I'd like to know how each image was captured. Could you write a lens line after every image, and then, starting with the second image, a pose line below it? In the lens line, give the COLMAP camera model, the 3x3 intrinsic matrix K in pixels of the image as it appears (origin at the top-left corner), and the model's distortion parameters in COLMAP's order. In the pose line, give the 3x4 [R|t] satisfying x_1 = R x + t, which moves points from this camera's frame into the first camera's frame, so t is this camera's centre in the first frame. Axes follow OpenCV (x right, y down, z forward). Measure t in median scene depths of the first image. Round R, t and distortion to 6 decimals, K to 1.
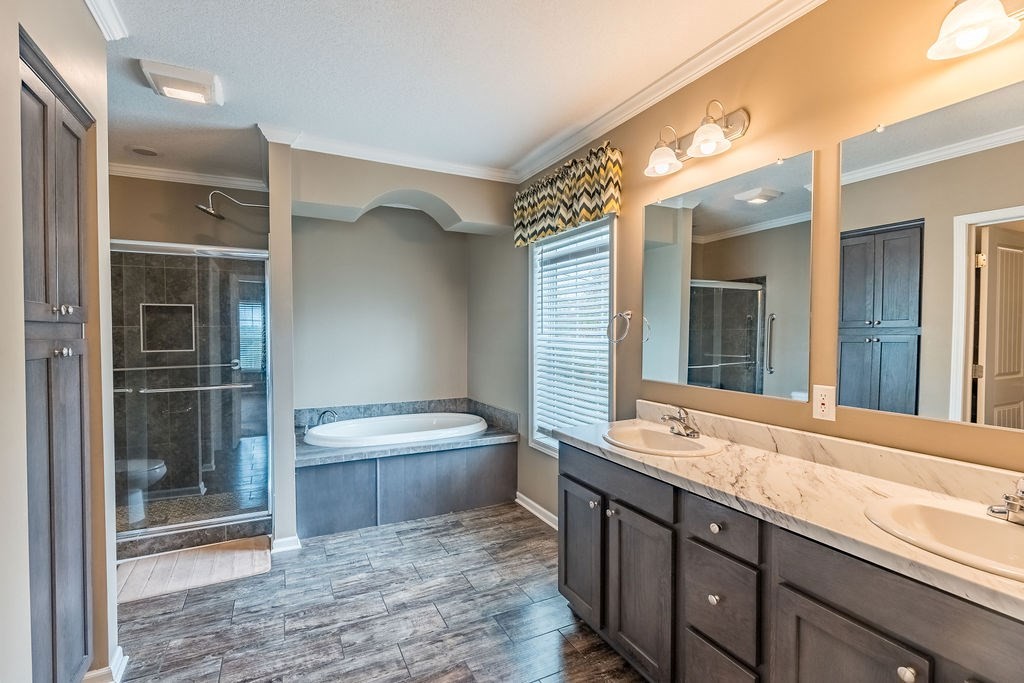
lens RADIAL K [[457.2, 0, 511.8], [0, 457.2, 339.7], [0, 0, 1]] dist [-0.000878, -0.000672]
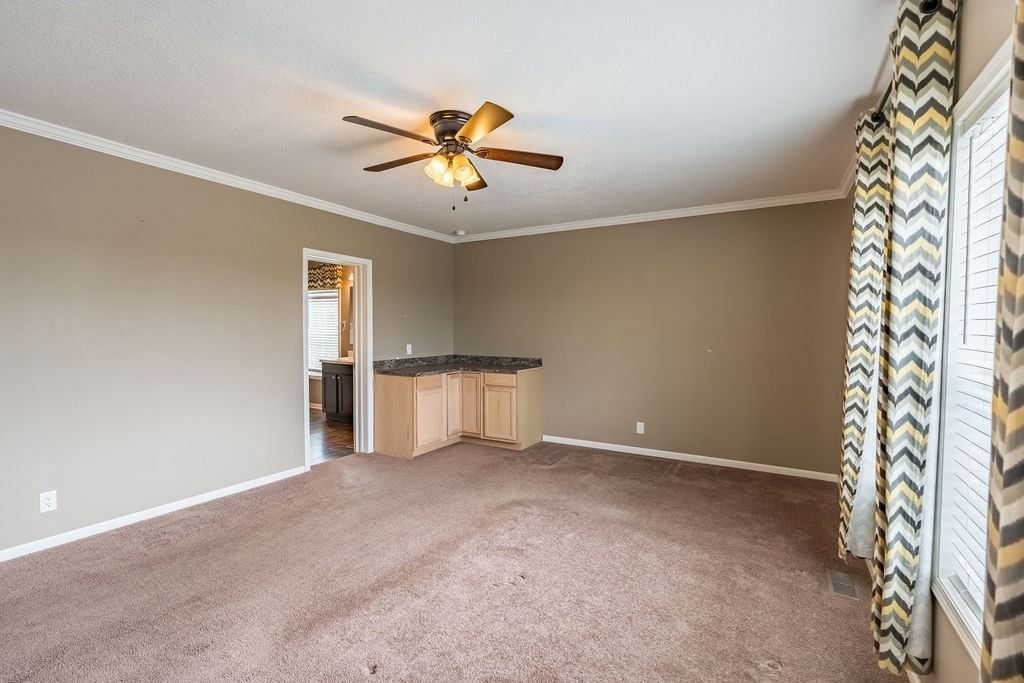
lens RADIAL K [[457.2, 0, 509.2], [0, 457.2, 341.1], [0, 0, 1]] dist [-0.000878, -0.000672]
pose [[0.845841, -0.013381, 0.533268, -0.605851], [0.009682, 0.999906, 0.009733, 0.069892], [-0.533348, -0.003070, 0.845890, -2.943003]]
